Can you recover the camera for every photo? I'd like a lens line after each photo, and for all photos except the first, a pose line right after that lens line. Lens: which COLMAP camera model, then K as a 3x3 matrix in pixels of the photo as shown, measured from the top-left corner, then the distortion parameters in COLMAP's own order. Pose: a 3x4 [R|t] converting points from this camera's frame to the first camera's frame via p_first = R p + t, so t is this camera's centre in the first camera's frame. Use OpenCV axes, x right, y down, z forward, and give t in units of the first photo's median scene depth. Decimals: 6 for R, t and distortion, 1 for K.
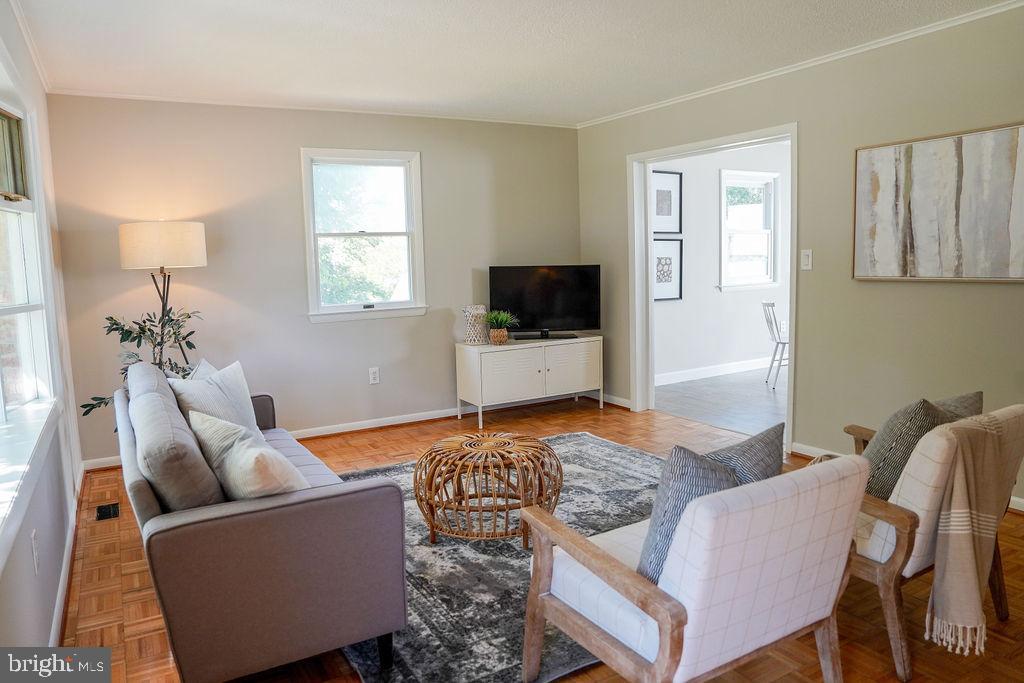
lens RADIAL K [[702.1, 0, 512.0], [0, 702.1, 341.5], [0, 0, 1]] dist [-0.114756, 0.083355]
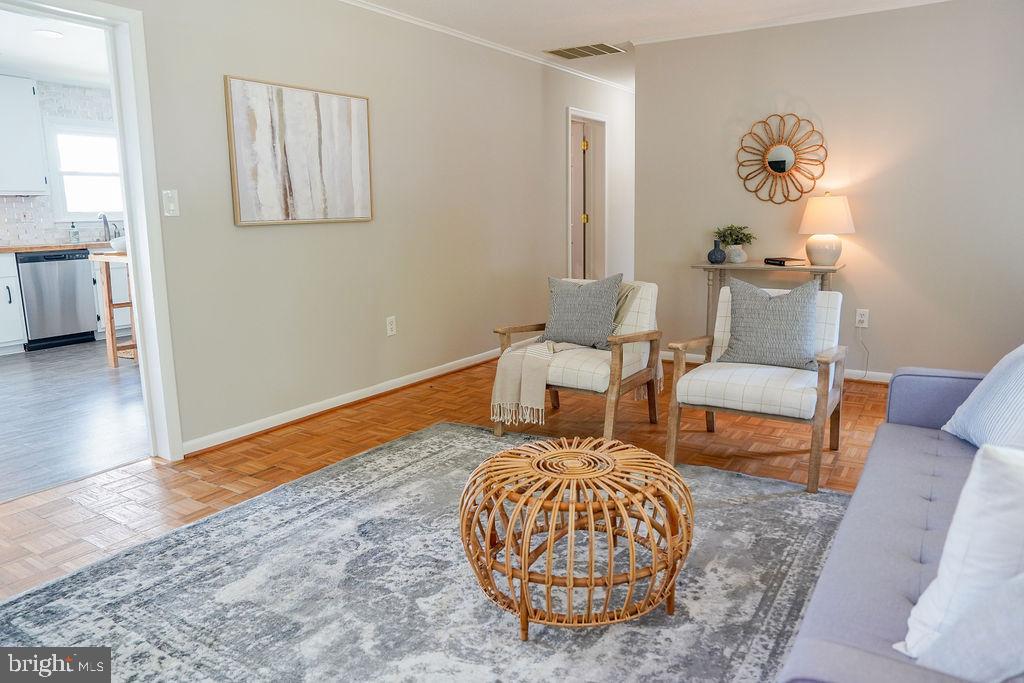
lens RADIAL K [[702.1, 0, 512.0], [0, 702.1, 341.5], [0, 0, 1]] dist [-0.114756, 0.083355]
pose [[-0.447061, -0.128699, 0.885197, -0.473722], [0.133271, 0.968967, 0.208186, -0.084184], [-0.884520, 0.211043, -0.416036, 1.100969]]
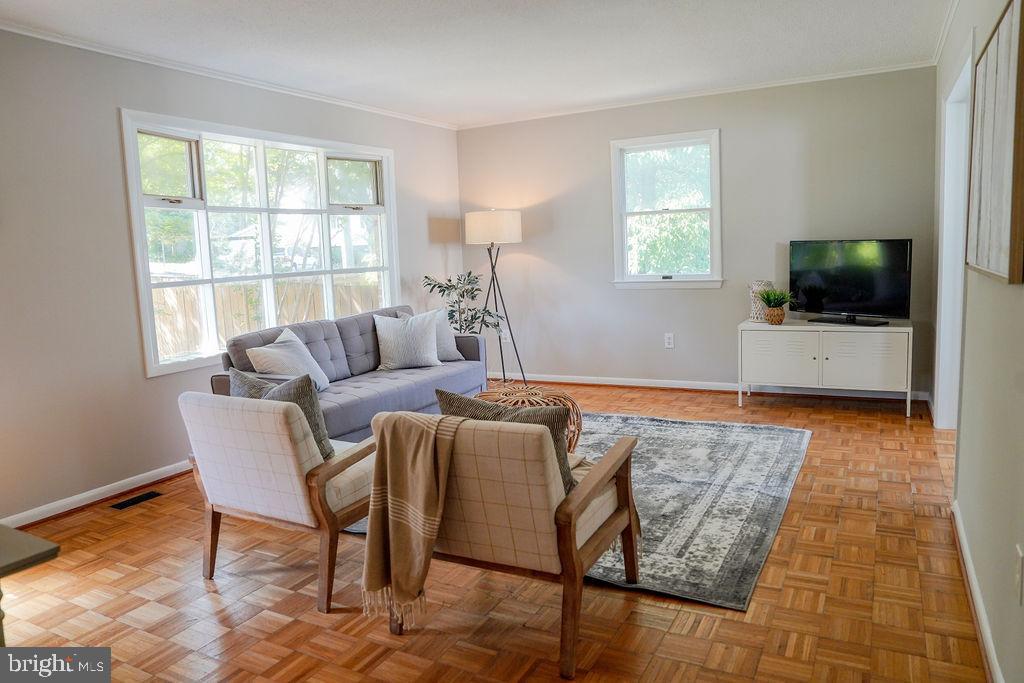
lens RADIAL K [[702.1, 0, 512.0], [0, 702.1, 341.5], [0, 0, 1]] dist [-0.114756, 0.083355]
pose [[0.517108, 0.117829, -0.847771, 0.837636], [-0.070334, 0.992979, 0.095110, -0.050788], [0.853025, 0.010445, 0.521765, 0.298747]]
